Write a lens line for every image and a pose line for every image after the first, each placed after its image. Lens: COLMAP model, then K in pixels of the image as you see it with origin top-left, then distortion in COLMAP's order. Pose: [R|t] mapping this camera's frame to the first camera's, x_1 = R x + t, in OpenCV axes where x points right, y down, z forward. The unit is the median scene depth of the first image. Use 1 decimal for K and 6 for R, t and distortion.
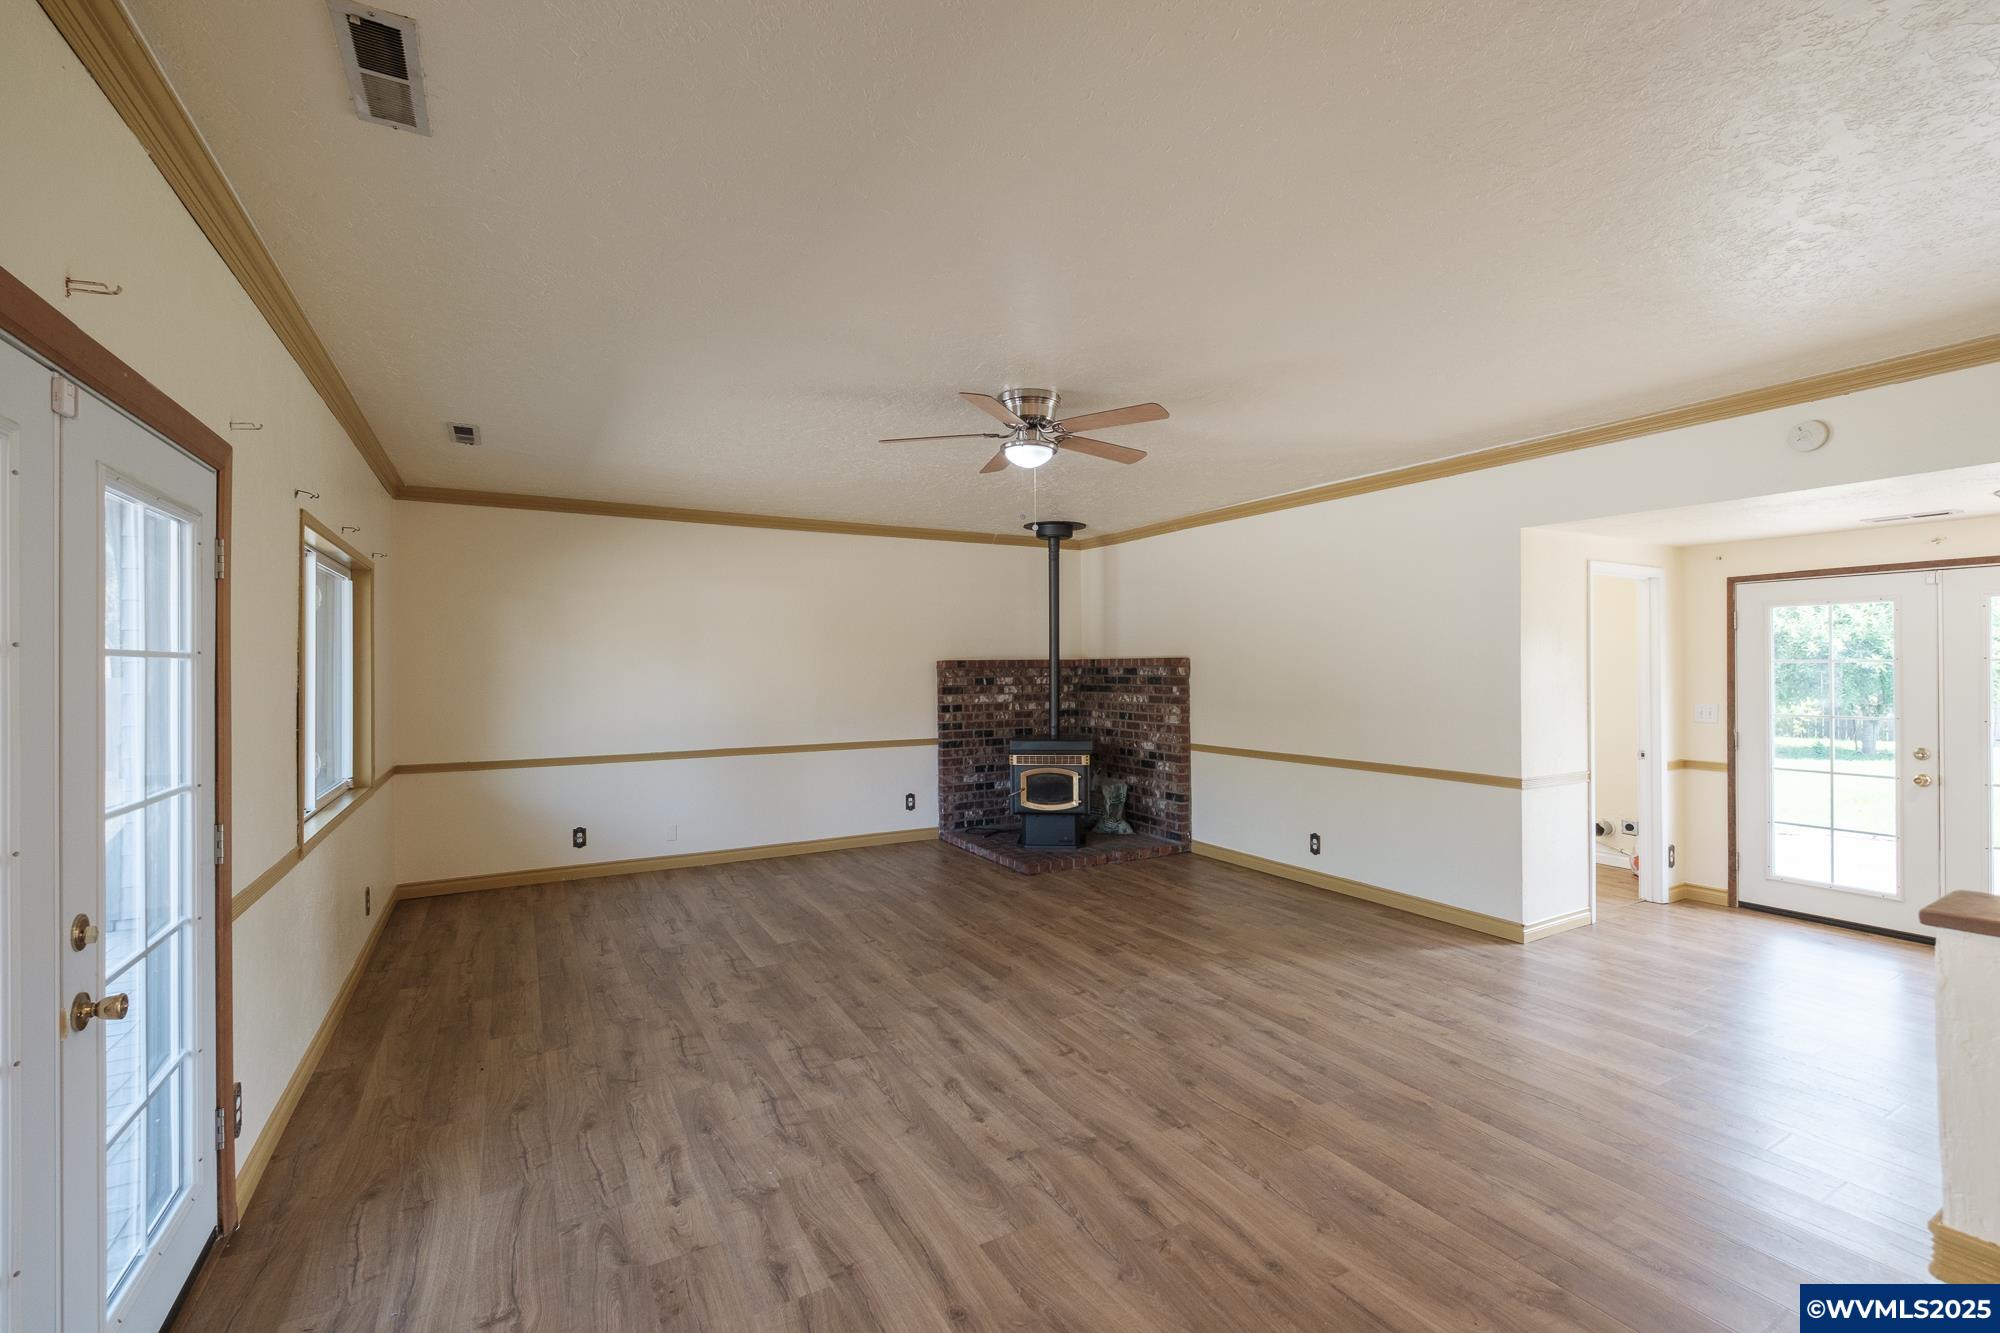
lens RADIAL K [[862.9, 0, 1011.8], [0, 862.9, 663.0], [0, 0, 1]] dist [0.009186, -0.007937]
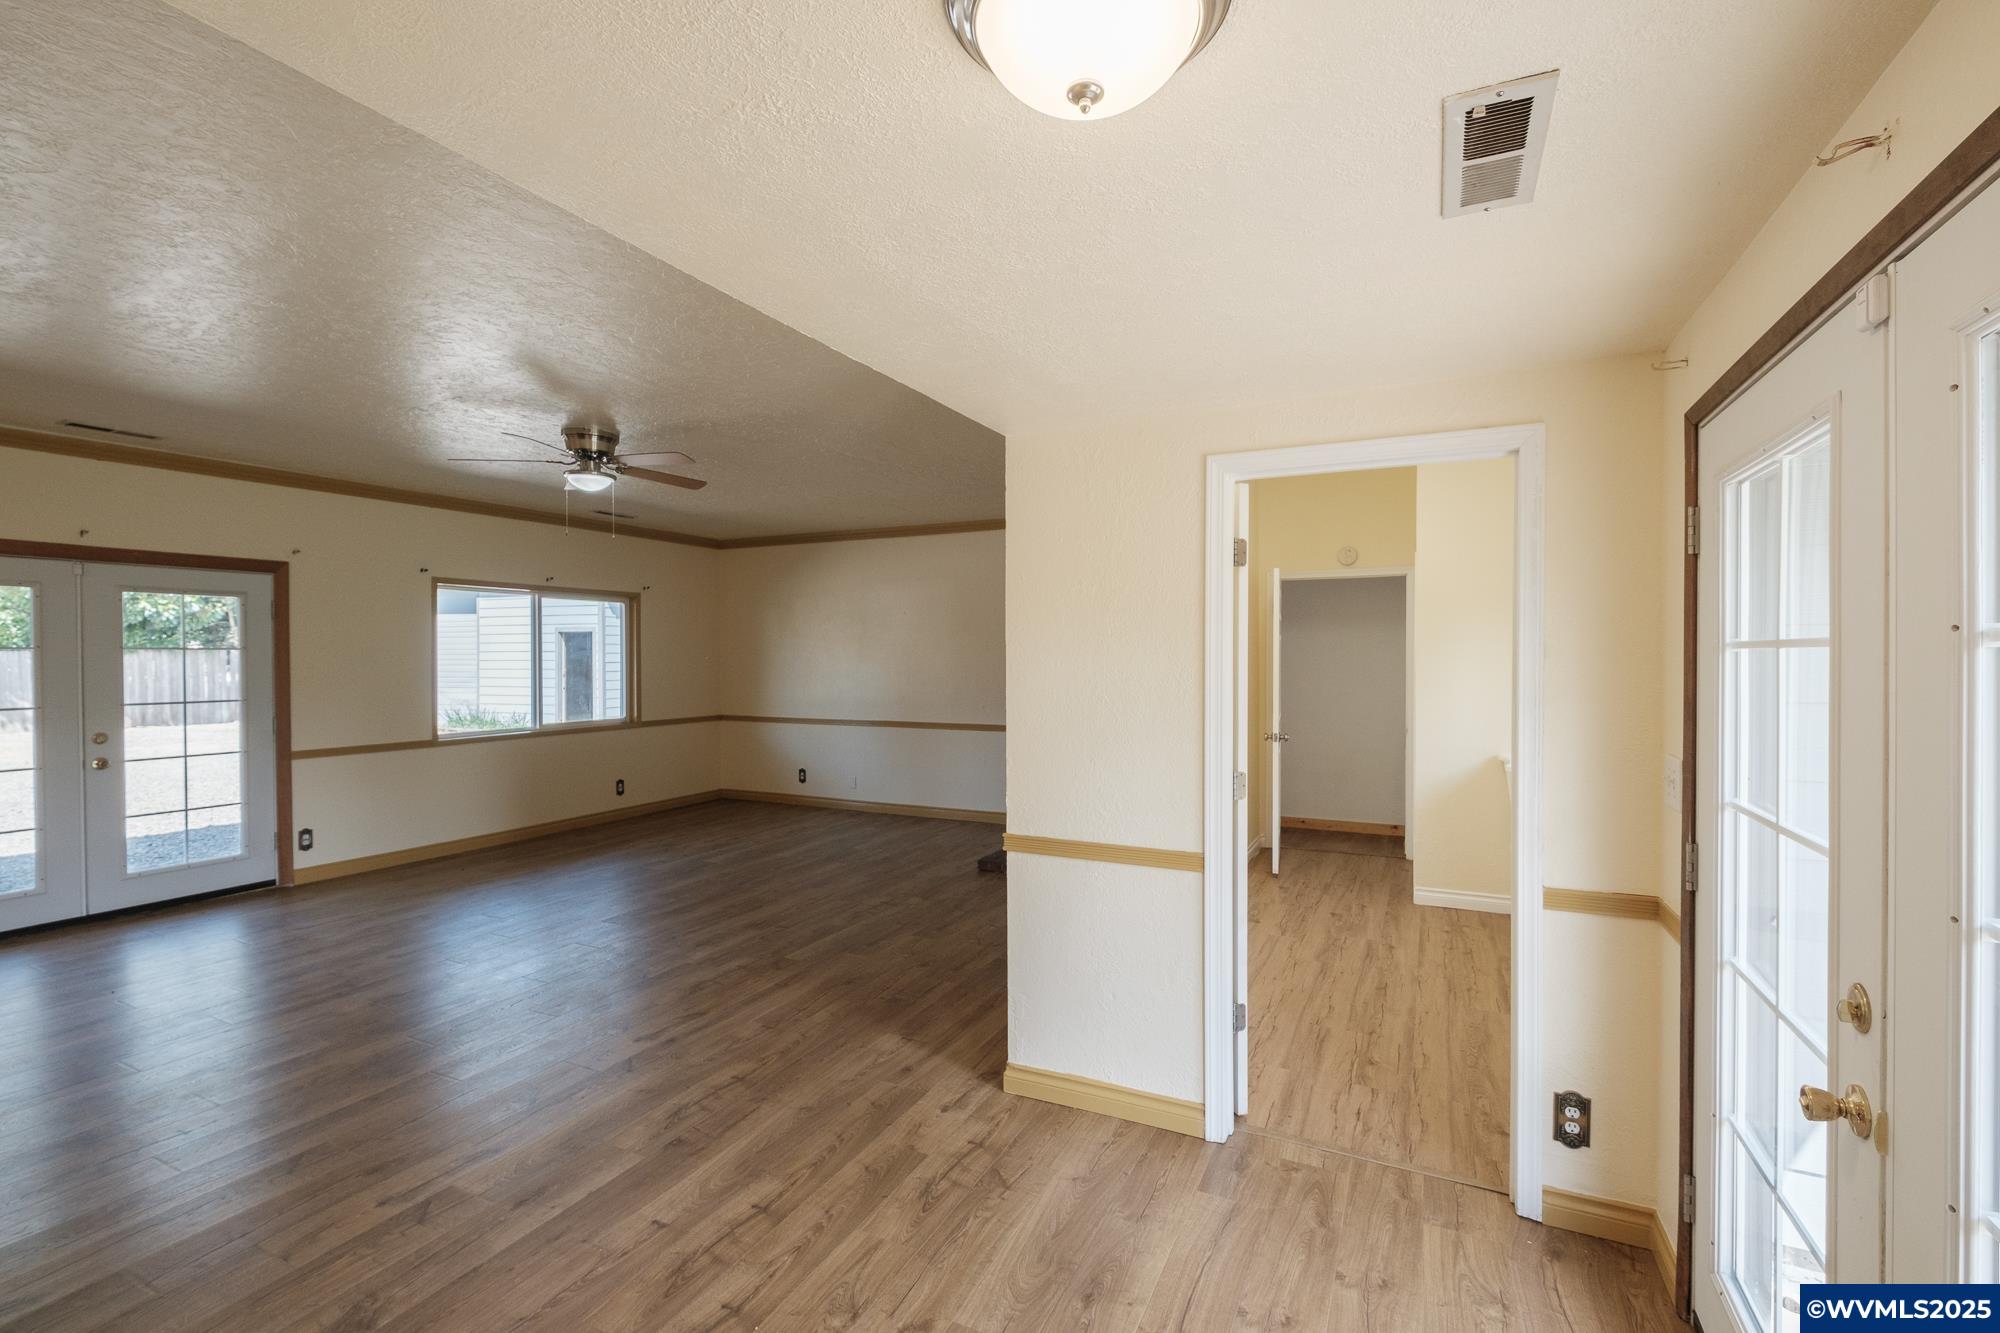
lens RADIAL K [[862.3, 0, 1013.0], [0, 862.3, 667.4], [0, 0, 1]] dist [0.009063, -0.008733]
pose [[0.566936, 0.014787, -0.823629, 1.145347], [0.002496, 0.999803, 0.019668, -0.000913], [0.823758, -0.013206, 0.566788, 0.665047]]
